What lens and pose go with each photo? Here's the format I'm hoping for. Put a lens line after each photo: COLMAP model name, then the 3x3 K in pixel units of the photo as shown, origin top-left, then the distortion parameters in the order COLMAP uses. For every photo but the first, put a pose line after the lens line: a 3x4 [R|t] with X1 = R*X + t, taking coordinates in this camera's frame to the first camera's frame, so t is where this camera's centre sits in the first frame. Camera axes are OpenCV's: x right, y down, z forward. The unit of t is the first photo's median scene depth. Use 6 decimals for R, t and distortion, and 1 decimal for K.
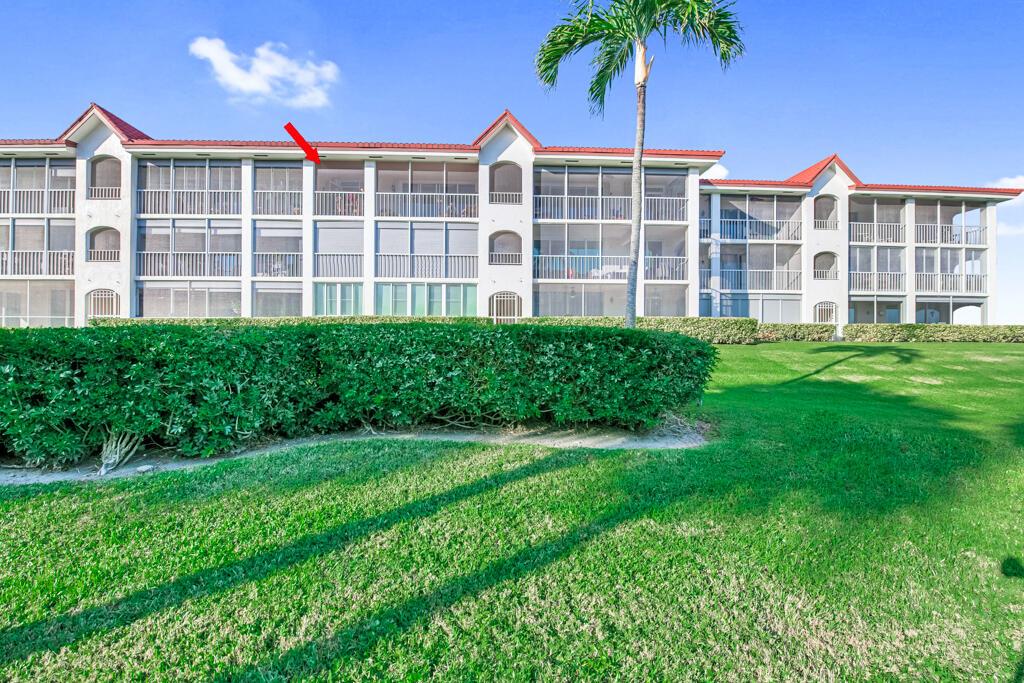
lens RADIAL K [[422.3, 0, 512.0], [0, 422.3, 341.5], [0, 0, 1]] dist [-0.016398, 0.000506]
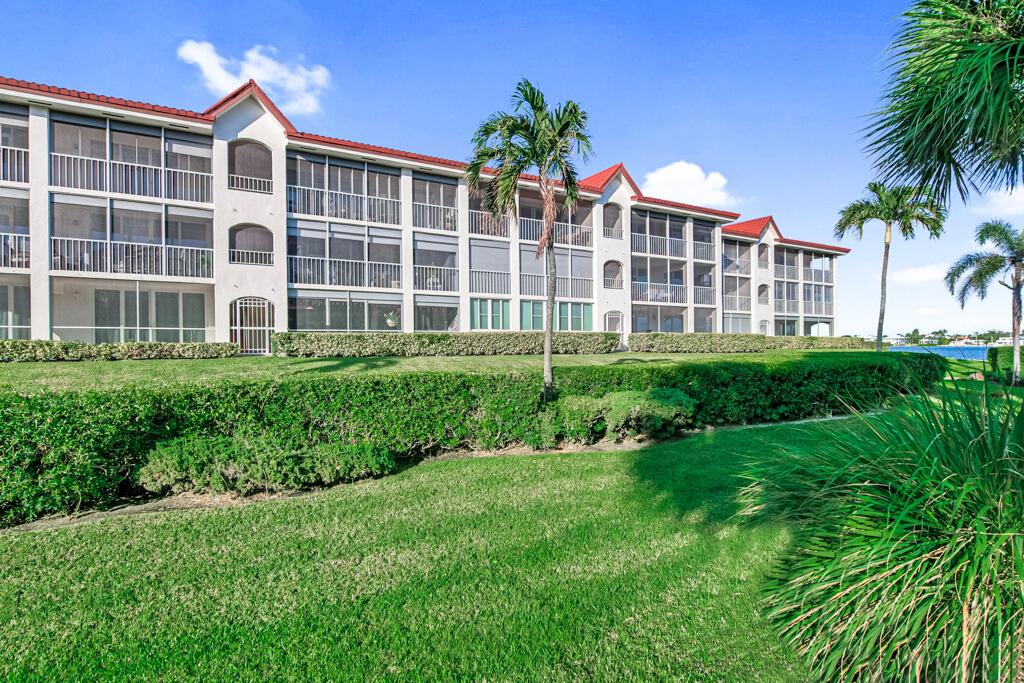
lens RADIAL K [[545.6, 0, 512.0], [0, 545.6, 341.5], [0, 0, 1]] dist [0.015132, -0.000556]
pose [[0.878439, -0.004942, 0.477829, -0.995833], [0.016537, 0.999662, -0.020063, -0.003507], [-0.477569, 0.025527, 0.878223, -0.222389]]
